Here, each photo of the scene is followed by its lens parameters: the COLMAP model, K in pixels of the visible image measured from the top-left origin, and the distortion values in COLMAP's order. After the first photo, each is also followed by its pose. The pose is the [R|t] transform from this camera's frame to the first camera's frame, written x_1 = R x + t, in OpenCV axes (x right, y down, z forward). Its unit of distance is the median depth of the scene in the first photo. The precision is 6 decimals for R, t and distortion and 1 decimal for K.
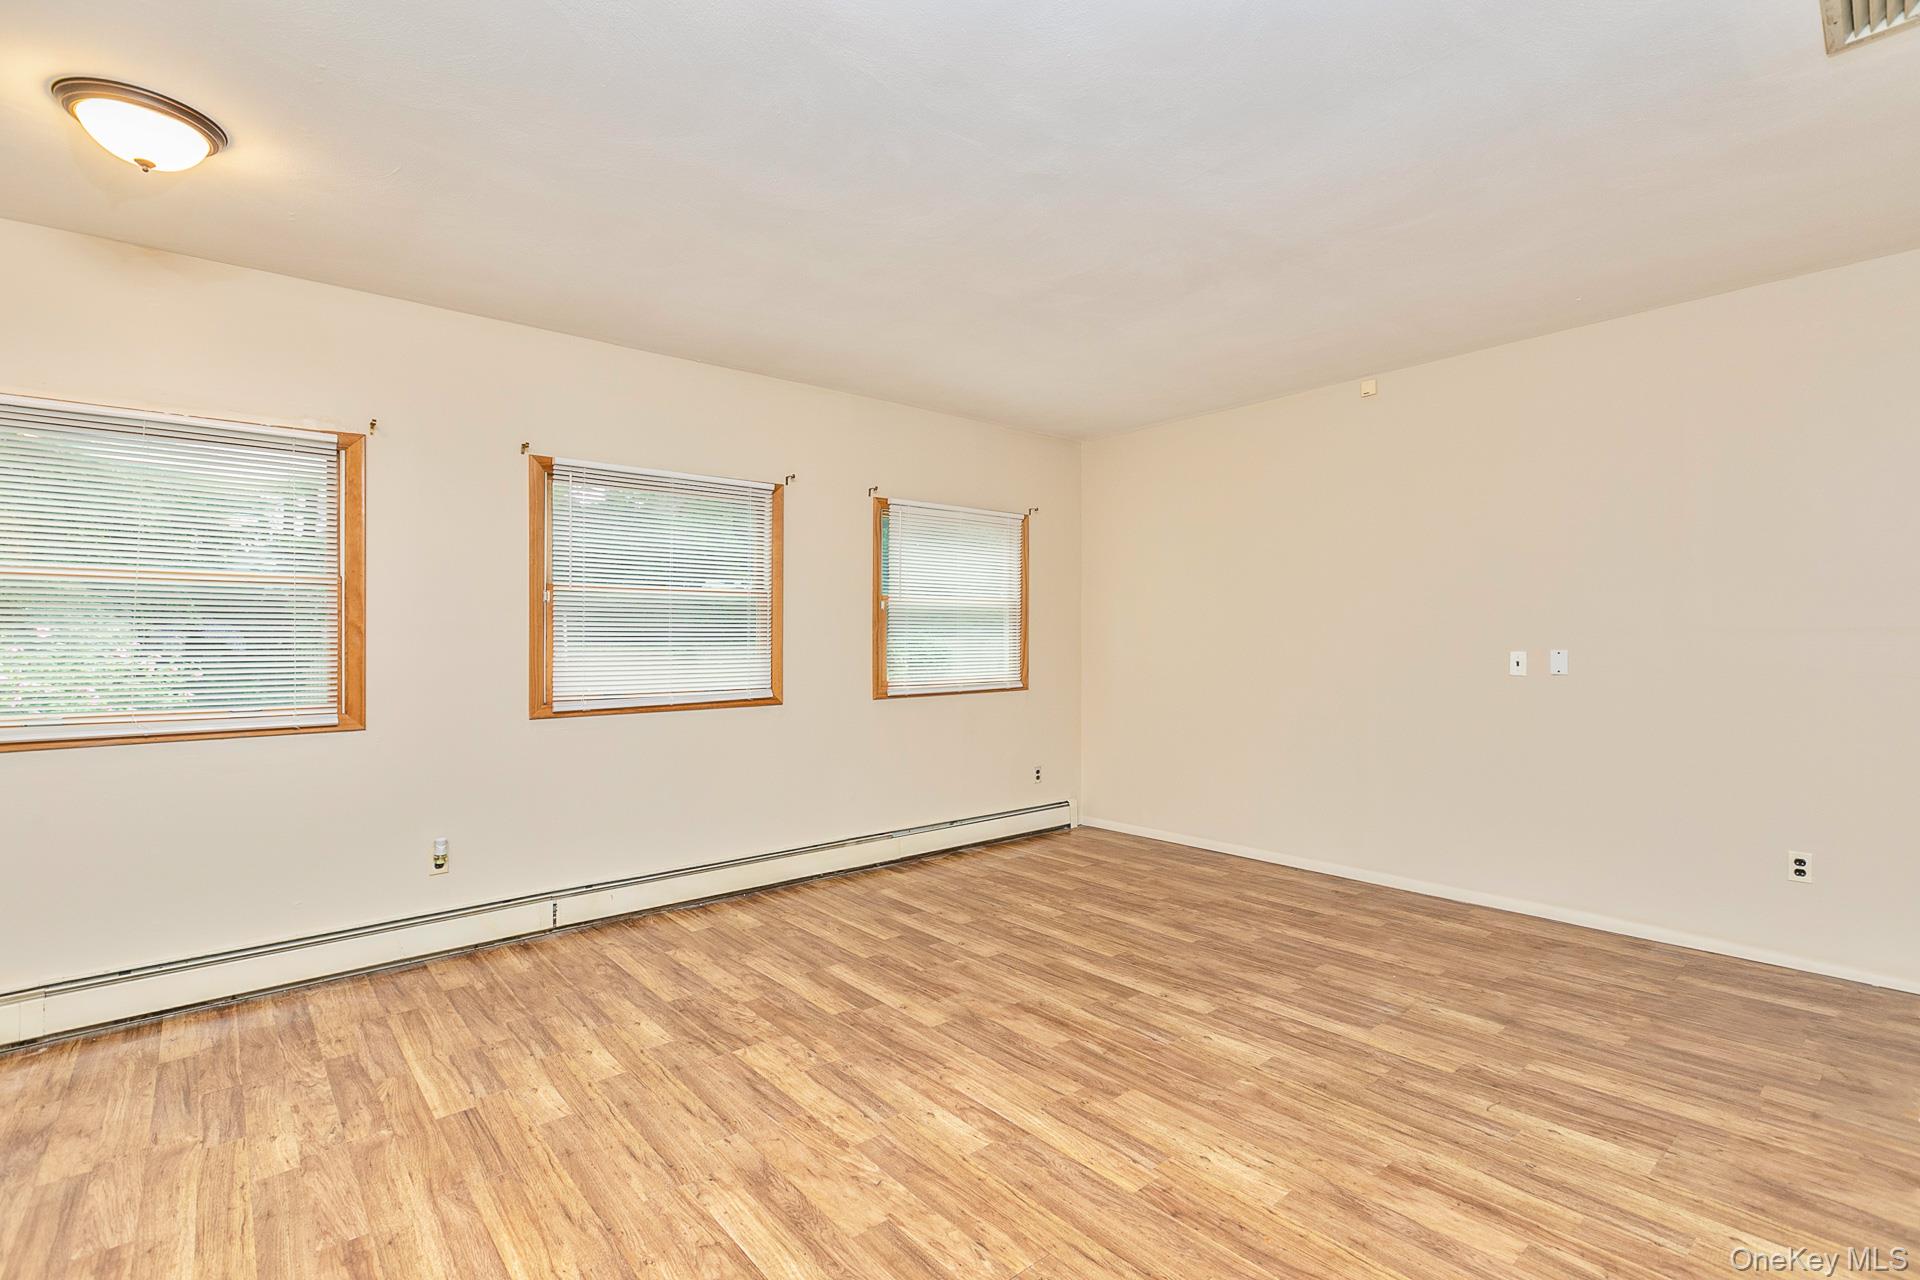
lens RADIAL K [[859.3, 0, 954.6], [0, 859.3, 642.0], [0, 0, 1]] dist [0.013059, -0.000162]
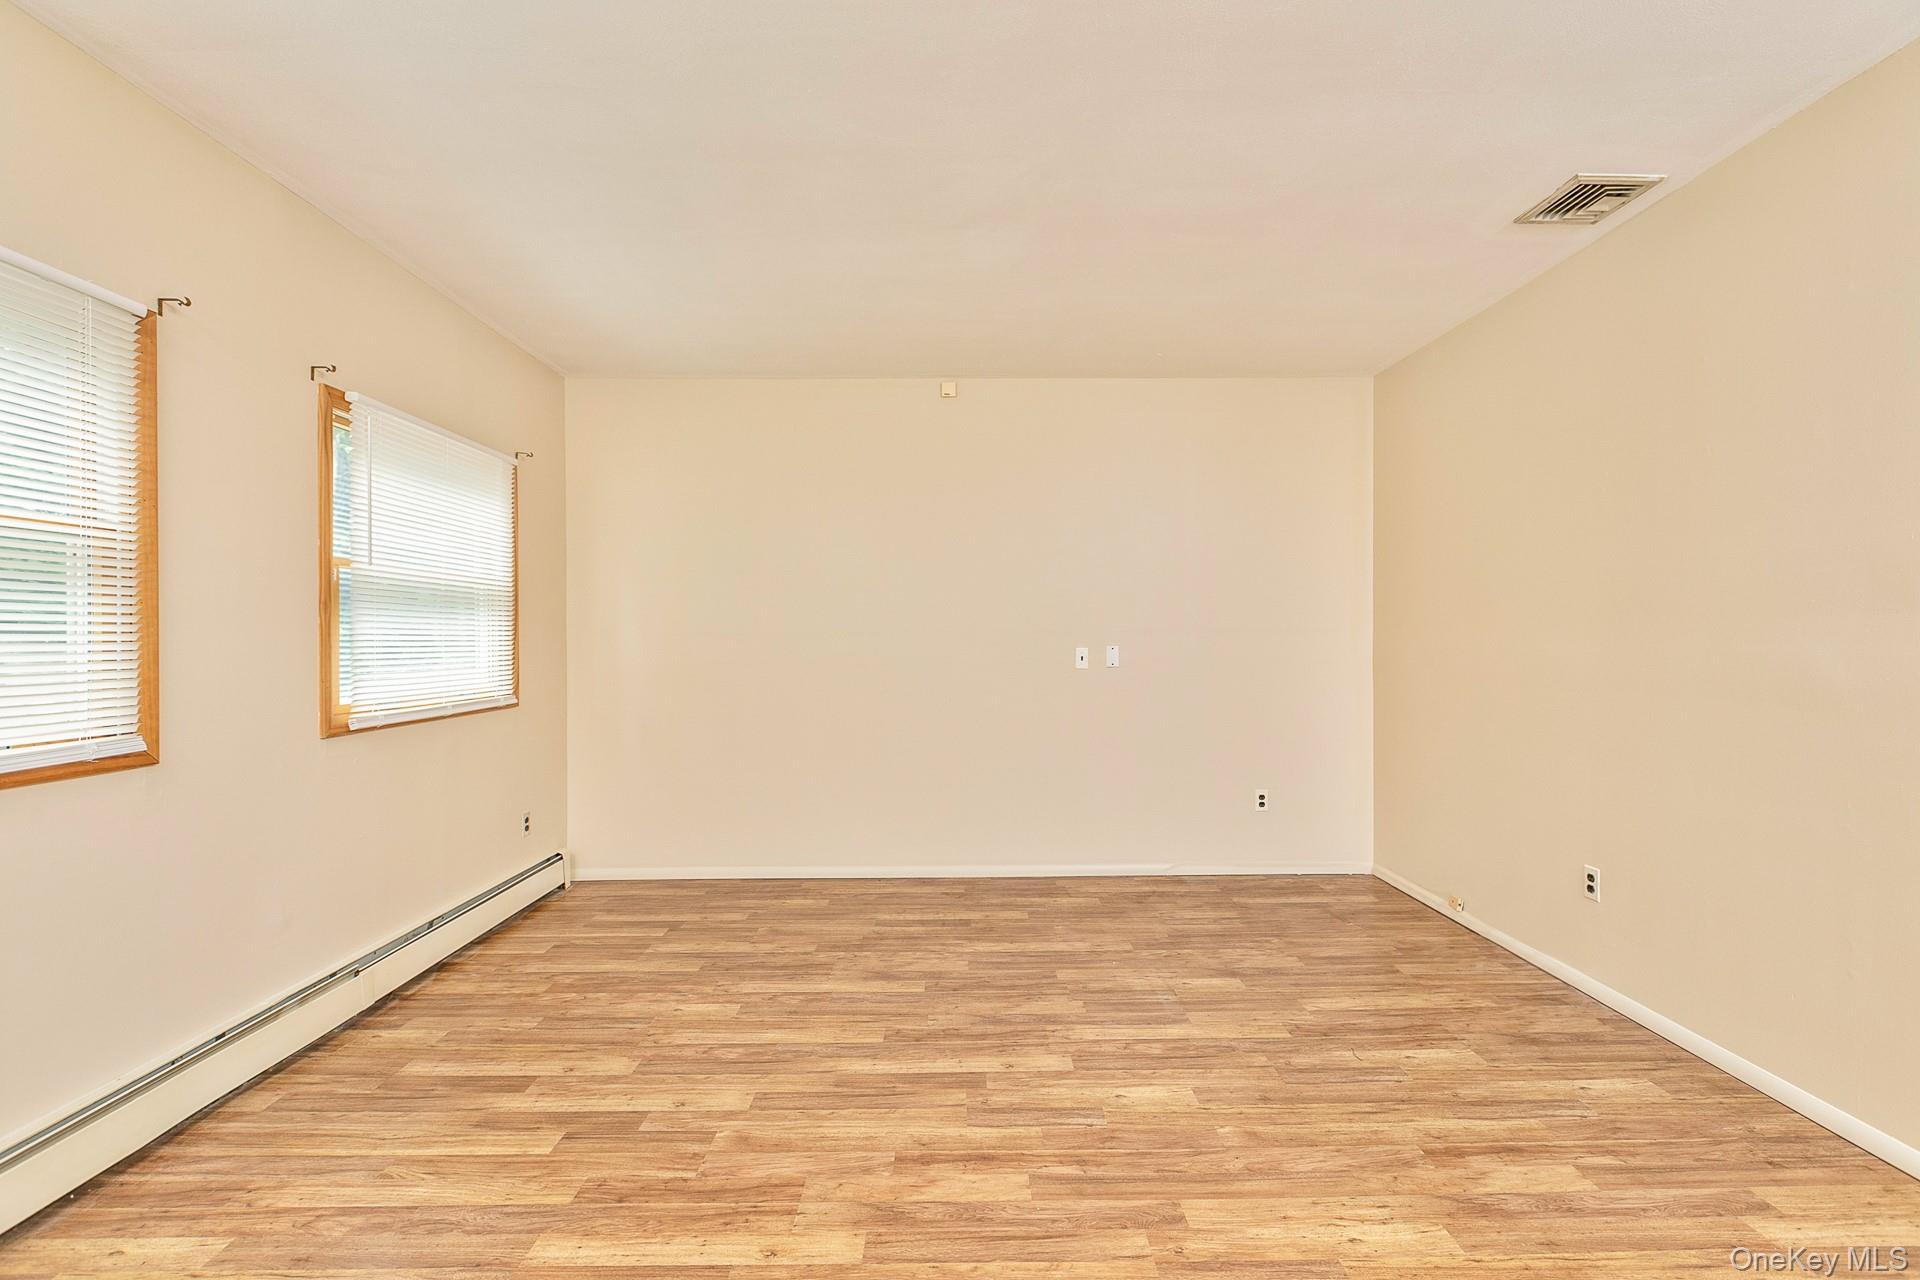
lens RADIAL K [[859.3, 0, 957.3], [0, 859.3, 631.0], [0, 0, 1]] dist [0.013059, -0.000162]
pose [[0.645855, 0.010485, 0.763388, -0.403953], [-0.001828, 0.999924, -0.012187, 0.004050], [-0.763458, 0.006476, 0.645825, 0.480113]]
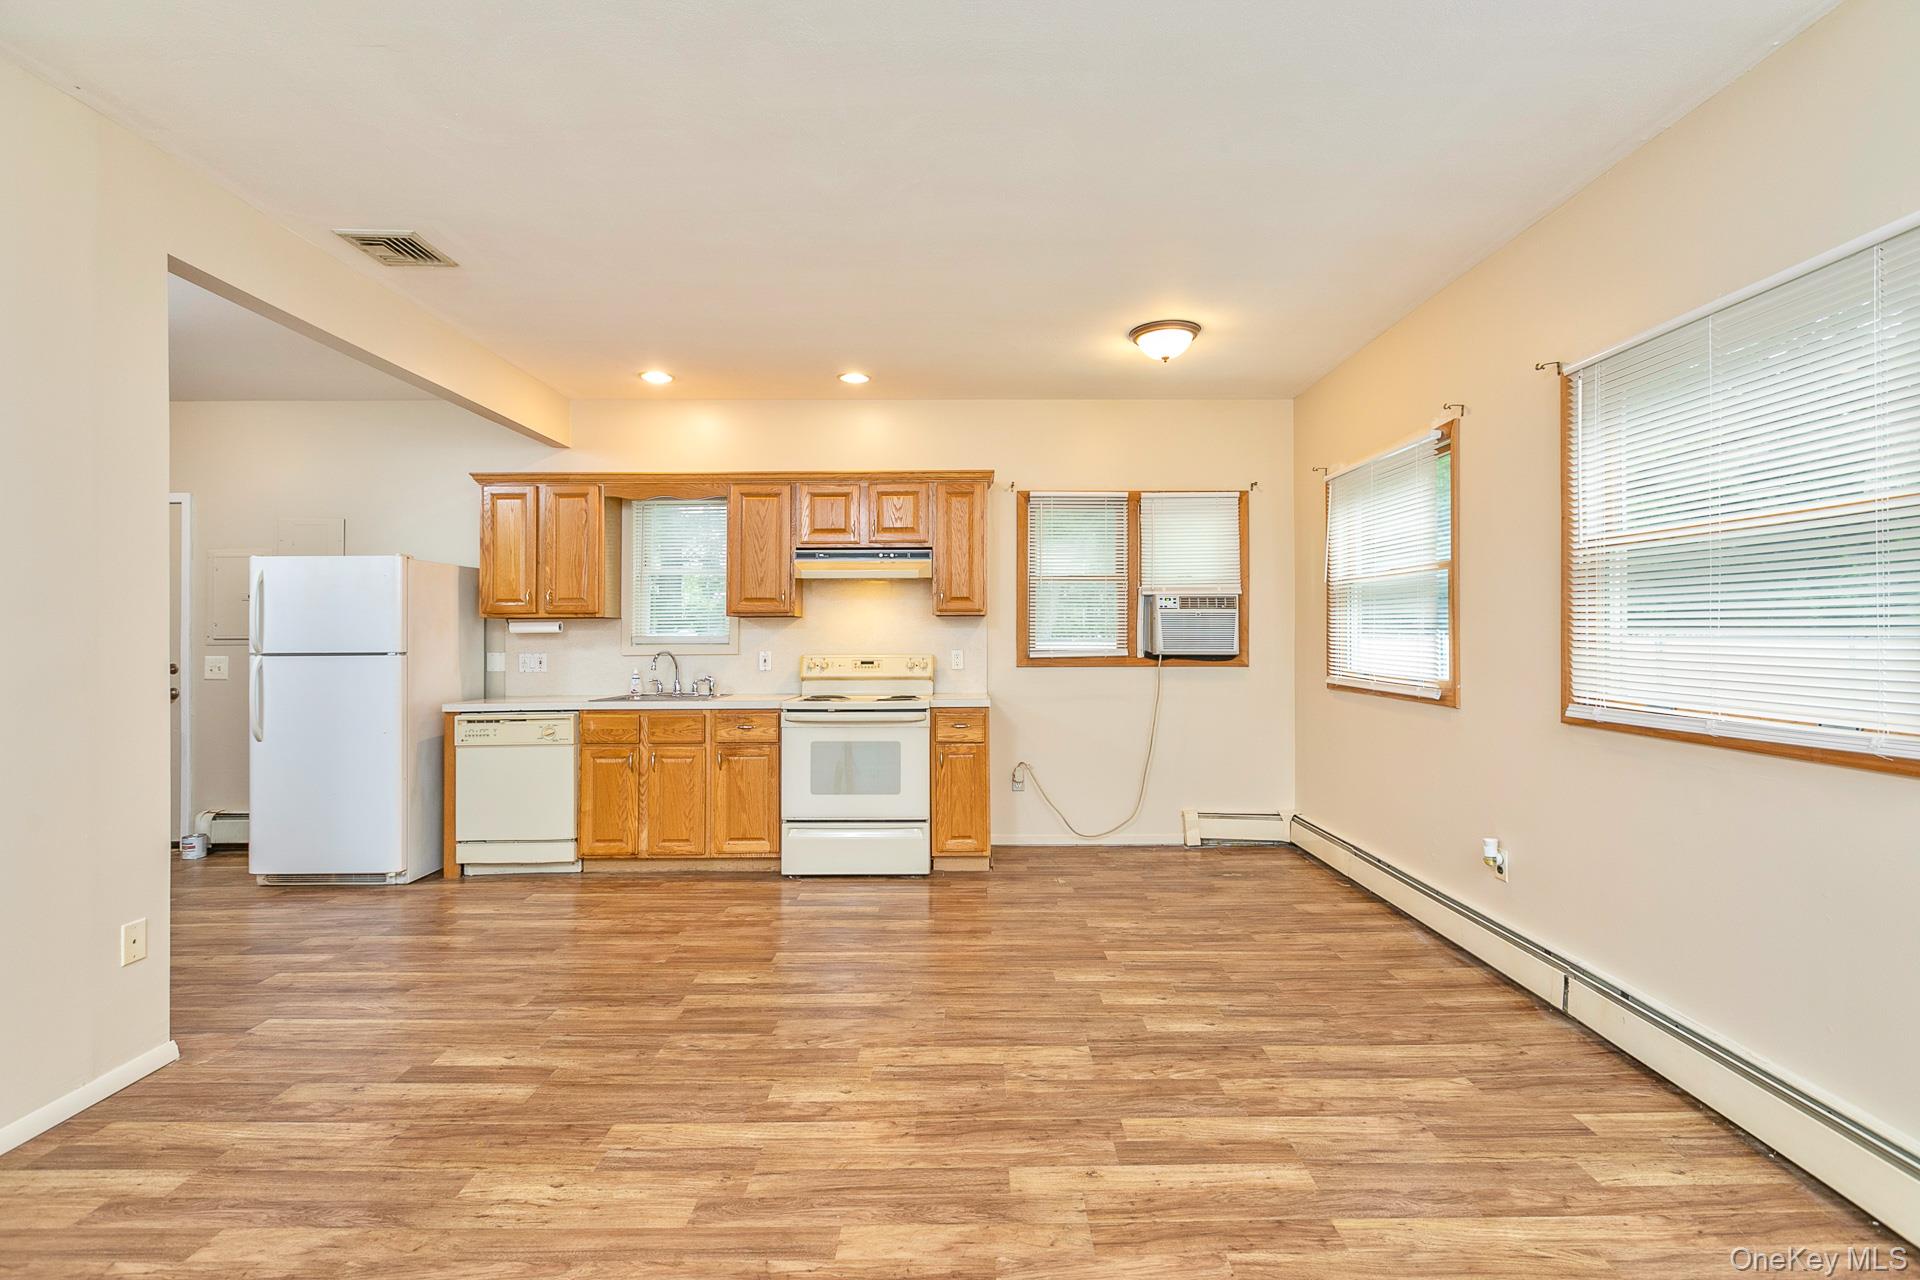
lens RADIAL K [[859.3, 0, 1001.3], [0, 859.3, 613.7], [0, 0, 1]] dist [0.013059, -0.000162]
pose [[-0.608894, -0.007076, -0.793220, 0.479888], [0.010005, 0.999812, -0.016599, 0.002155], [0.793188, -0.018043, -0.608709, 1.264781]]
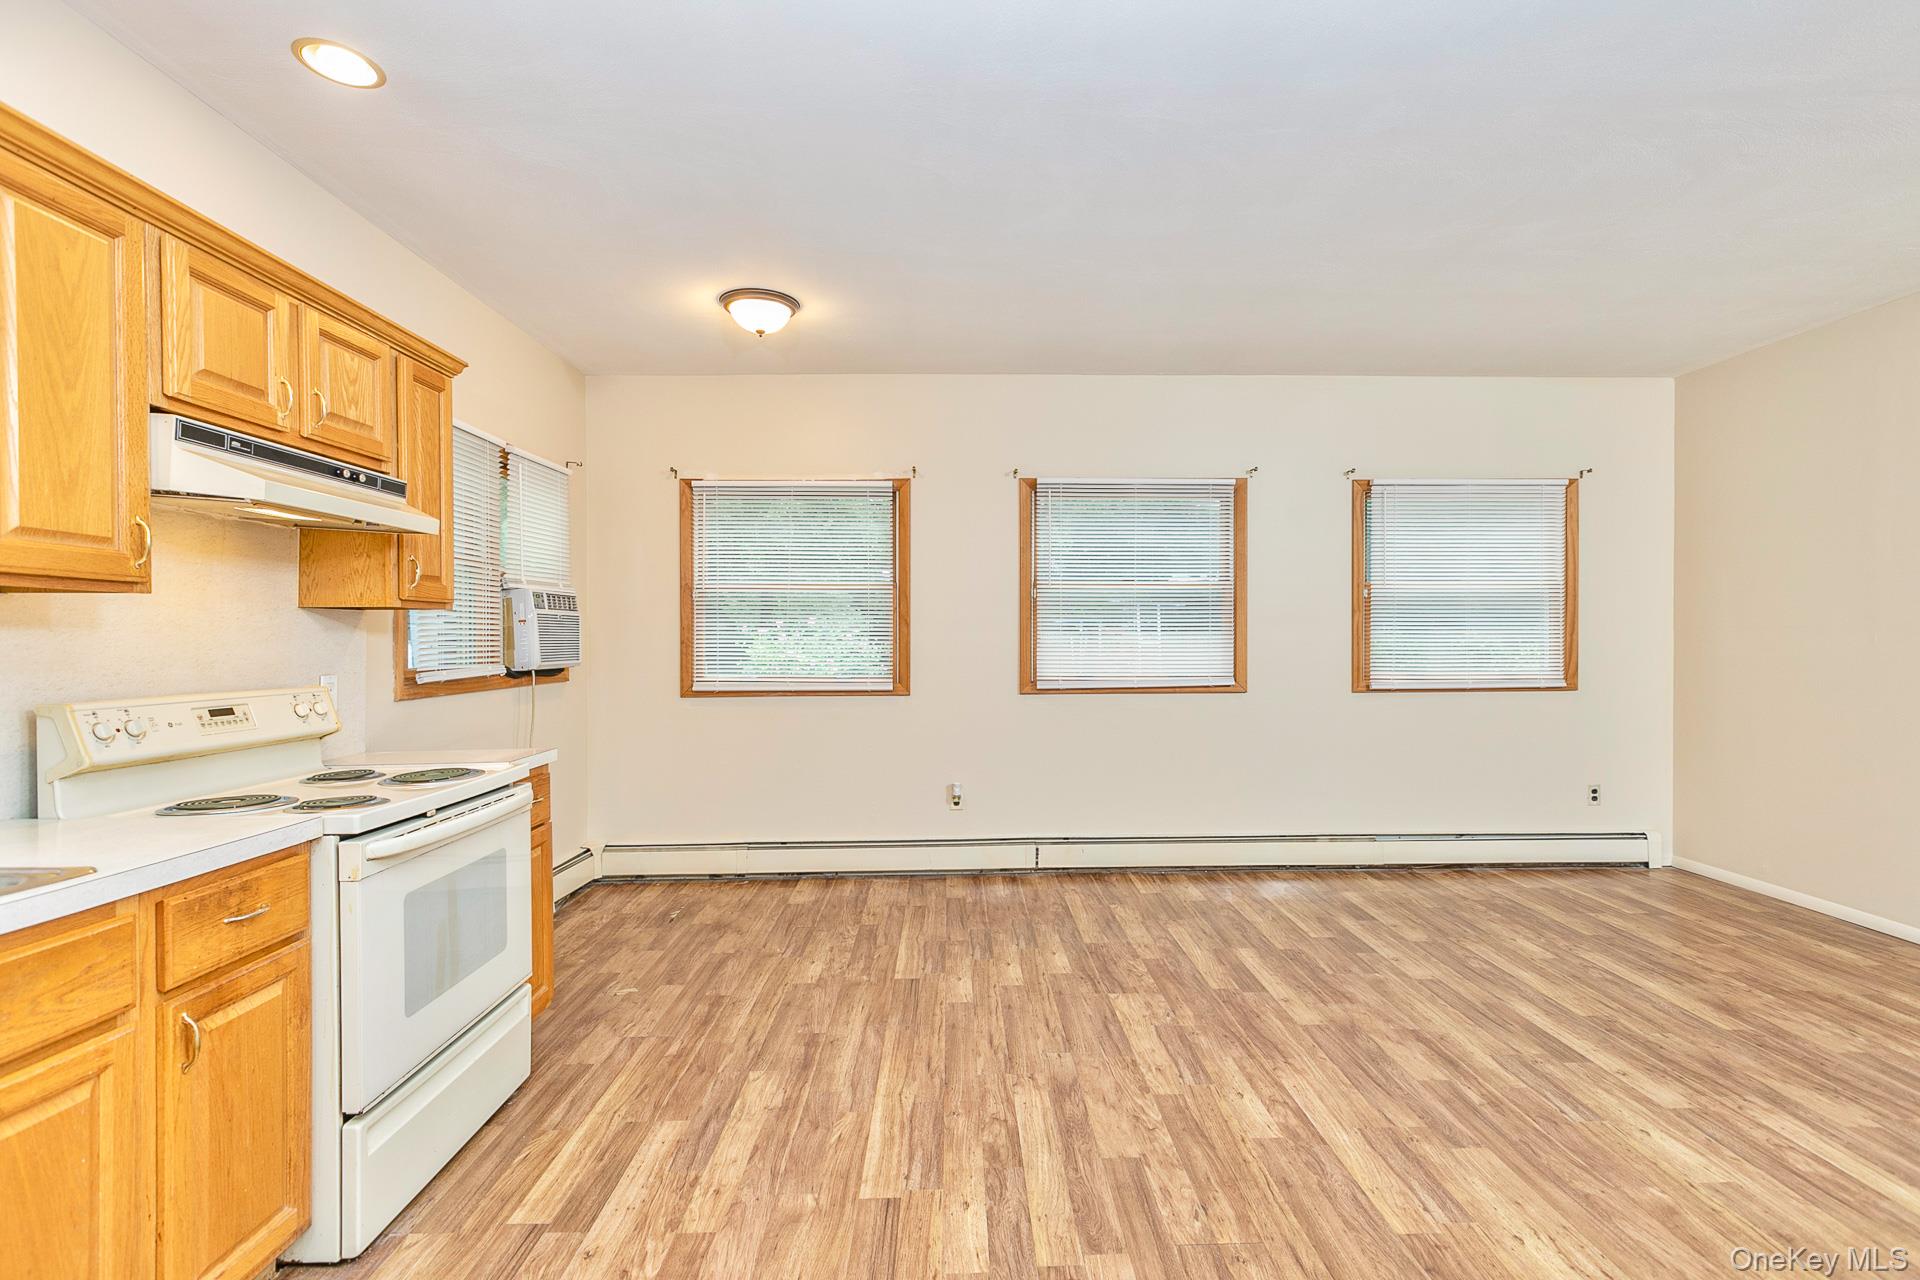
lens RADIAL K [[859.3, 0, 998.1], [0, 859.3, 619.9], [0, 0, 1]] dist [0.013059, -0.000162]
pose [[0.798017, -0.007564, -0.602588, 0.258482], [-0.001257, 0.999898, -0.014216, 0.002036], [0.602634, 0.012102, 0.797926, 0.005315]]
